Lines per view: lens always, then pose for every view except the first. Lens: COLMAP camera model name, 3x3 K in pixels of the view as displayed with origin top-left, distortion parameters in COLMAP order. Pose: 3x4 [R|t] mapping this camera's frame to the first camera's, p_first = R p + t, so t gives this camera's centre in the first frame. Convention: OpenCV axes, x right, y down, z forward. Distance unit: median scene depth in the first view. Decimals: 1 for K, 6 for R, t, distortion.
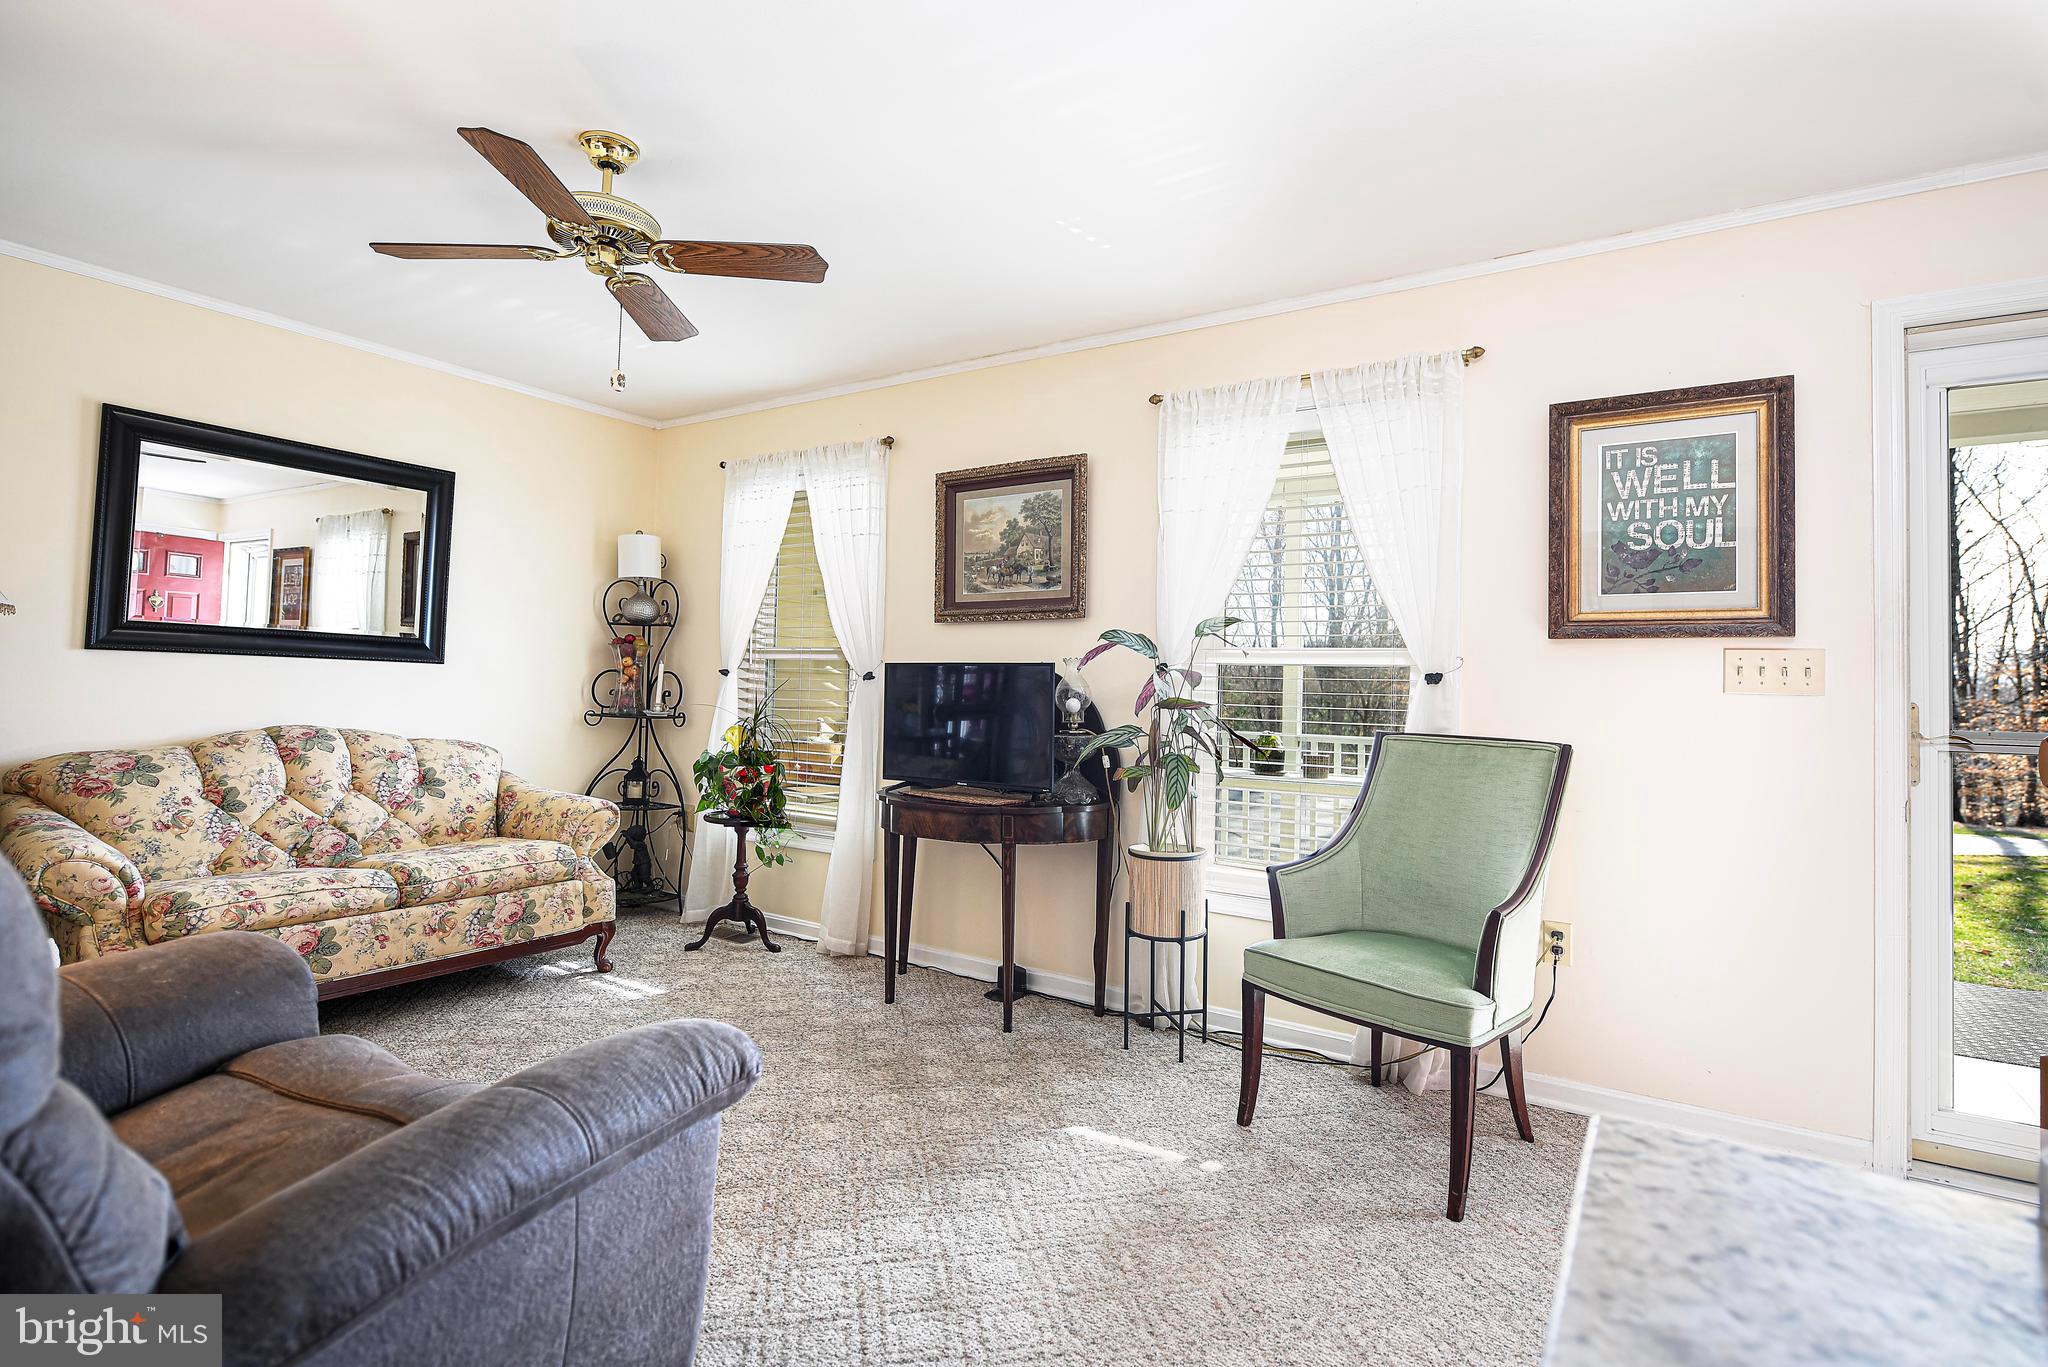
lens RADIAL K [[974.0, 0, 1029.1], [0, 974.0, 678.3], [0, 0, 1]] dist [-0.003721, -0.000647]
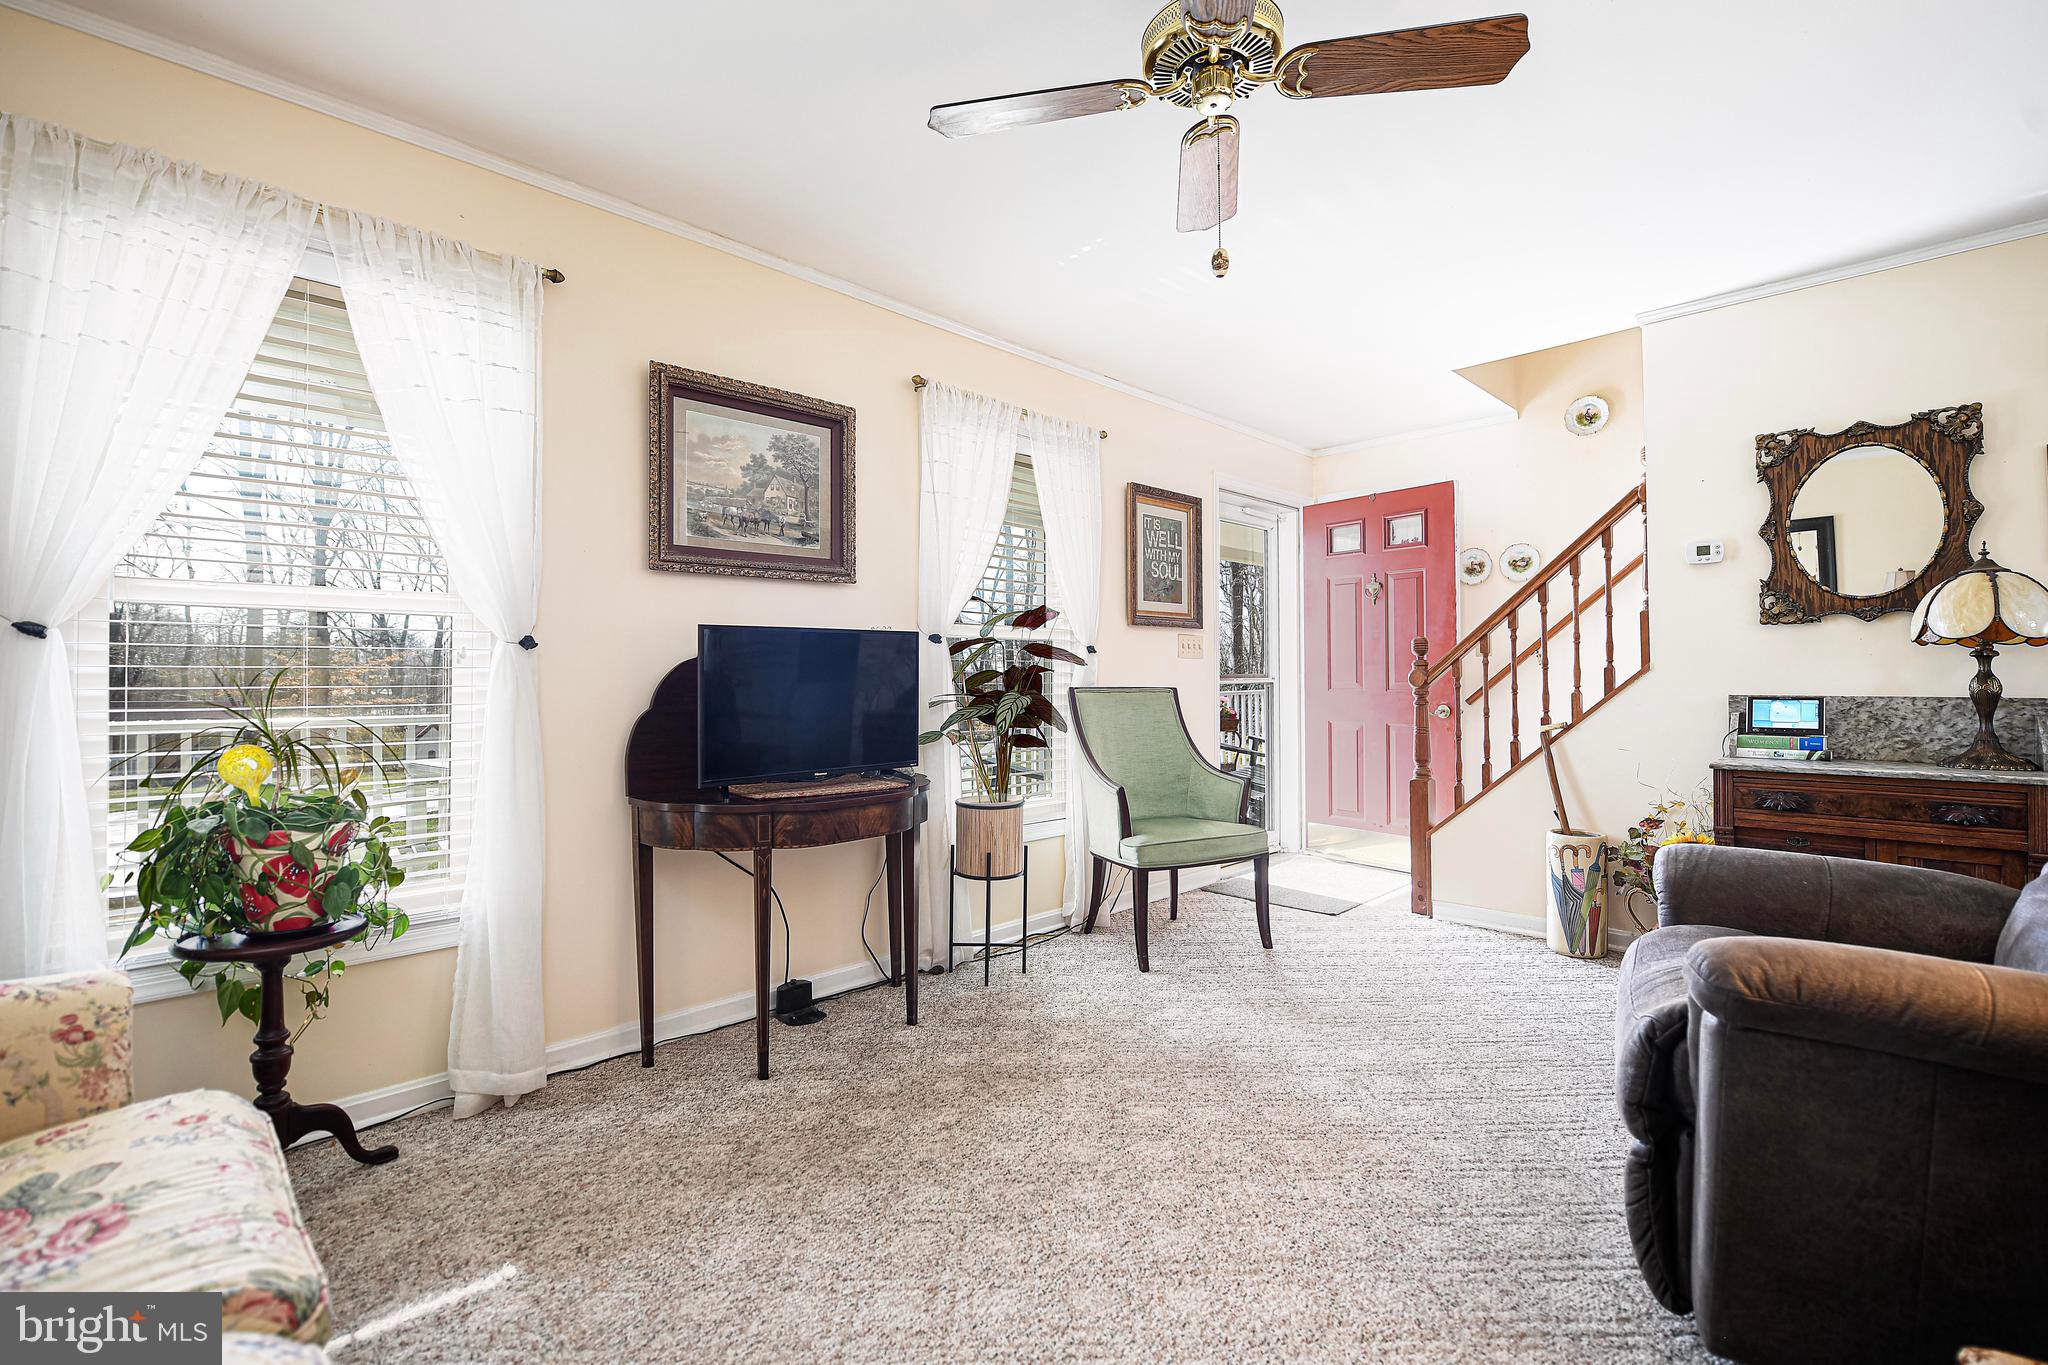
lens RADIAL K [[919.2, 0, 1024.0], [0, 919.2, 682.5], [0, 0, 1]] dist [-0.011326, -0.000003]
pose [[0.204178, -0.033161, 0.978372, -0.793580], [-0.003765, 0.999392, 0.034659, 0.001882], [-0.978927, -0.010761, 0.203929, 0.666324]]
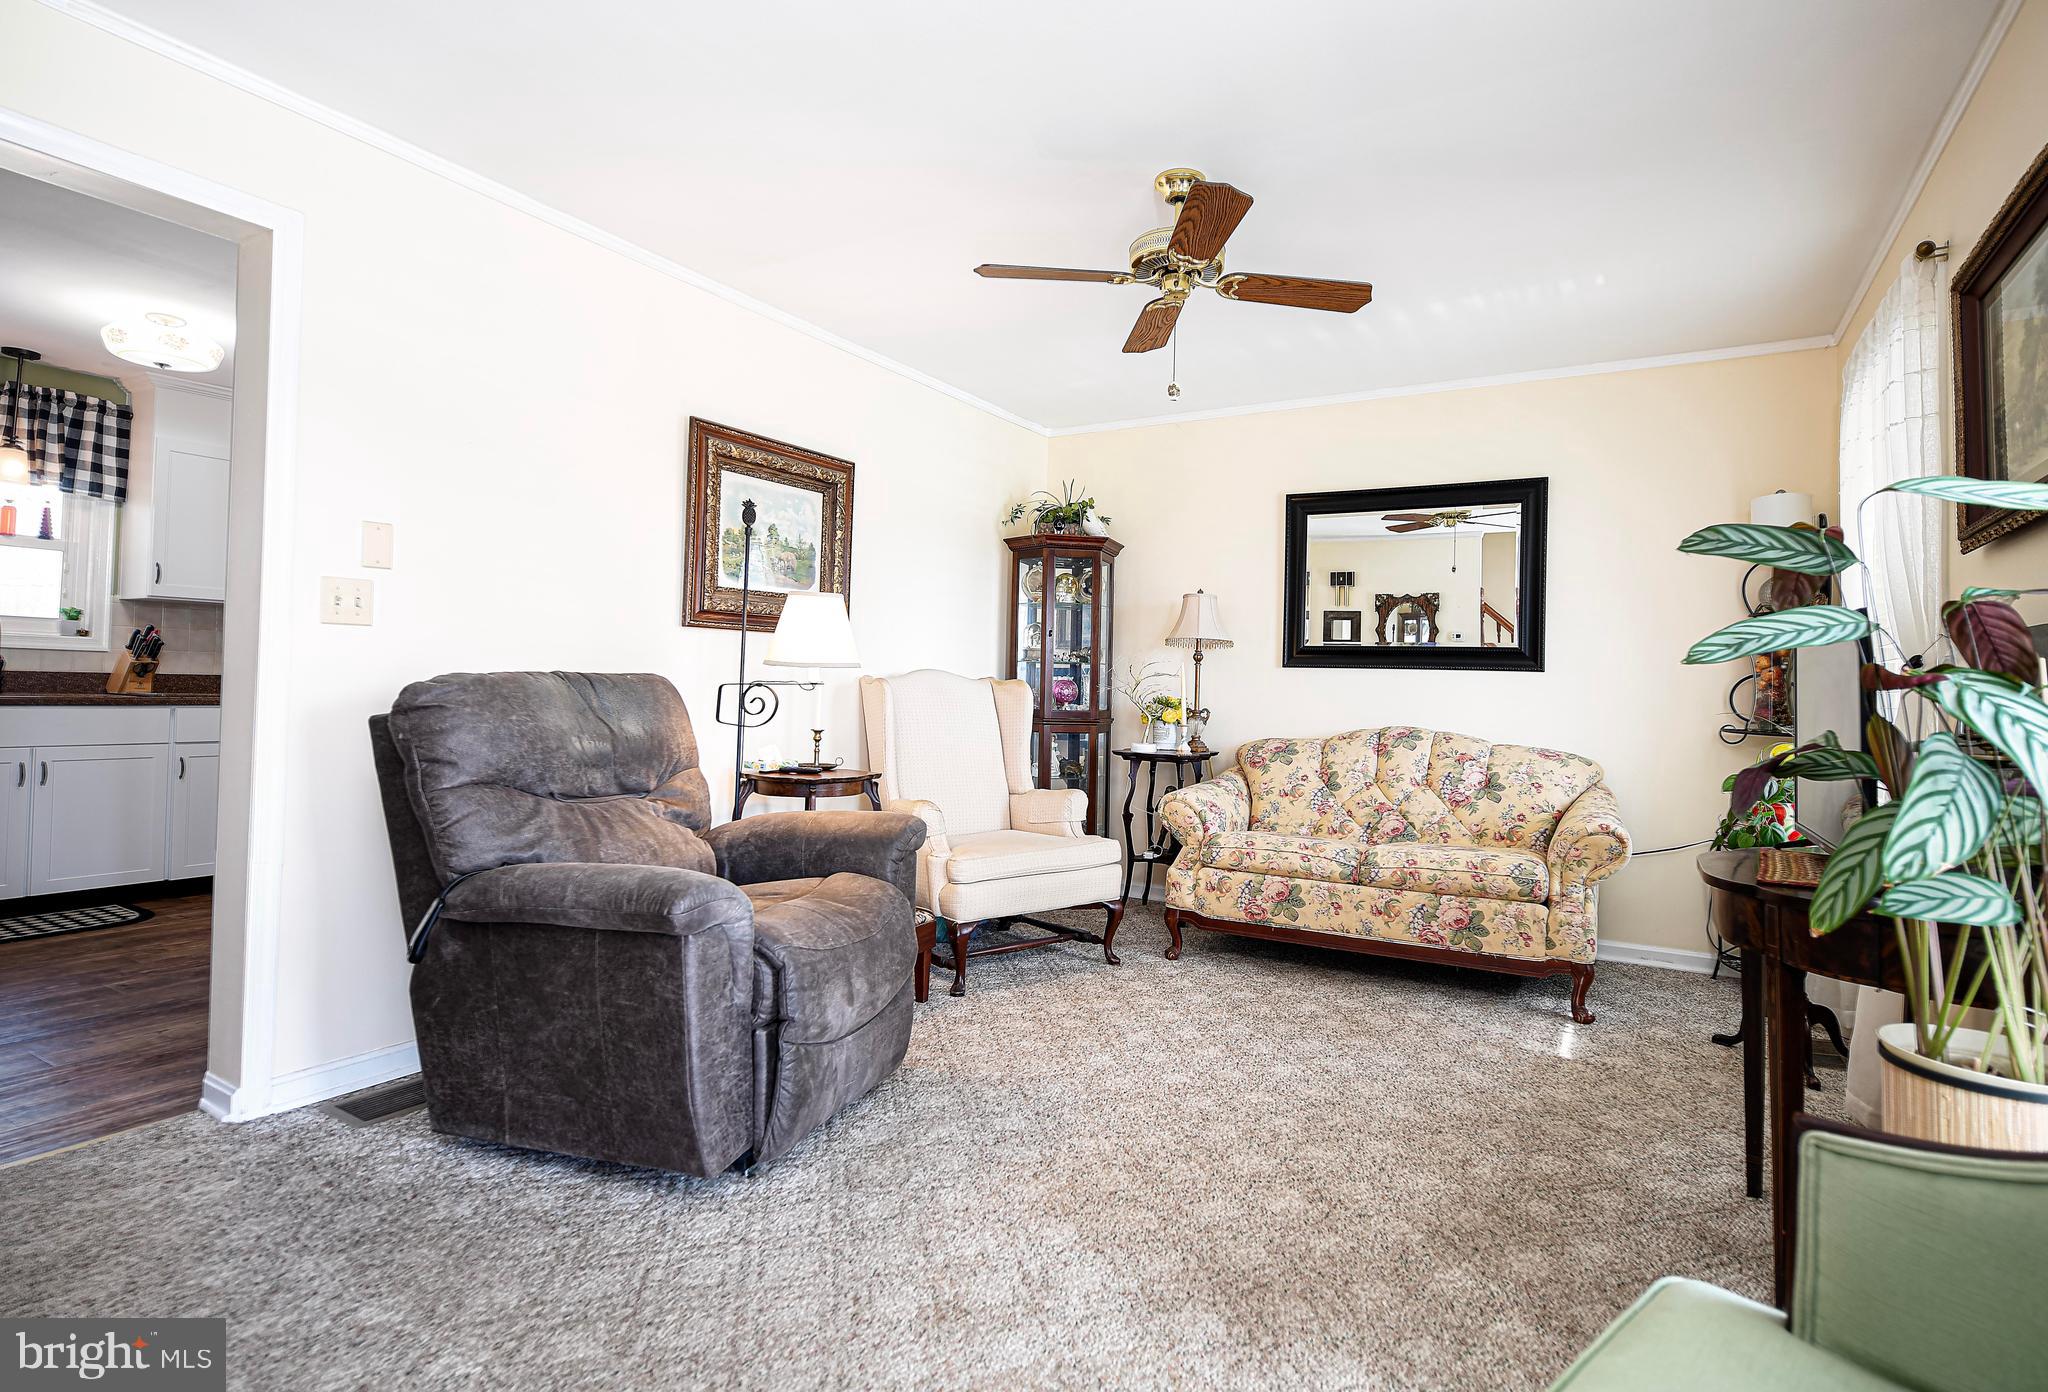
lens RADIAL K [[1014.6, 0, 1091.6], [0, 1014.6, 687.8], [0, 0, 1]] dist [-0.000787, 0.000445]
pose [[0.086049, -0.024314, -0.995994, 0.459662], [-0.005798, 0.999673, -0.024905, 0.035650], [0.996274, 0.007918, 0.085880, 0.537706]]
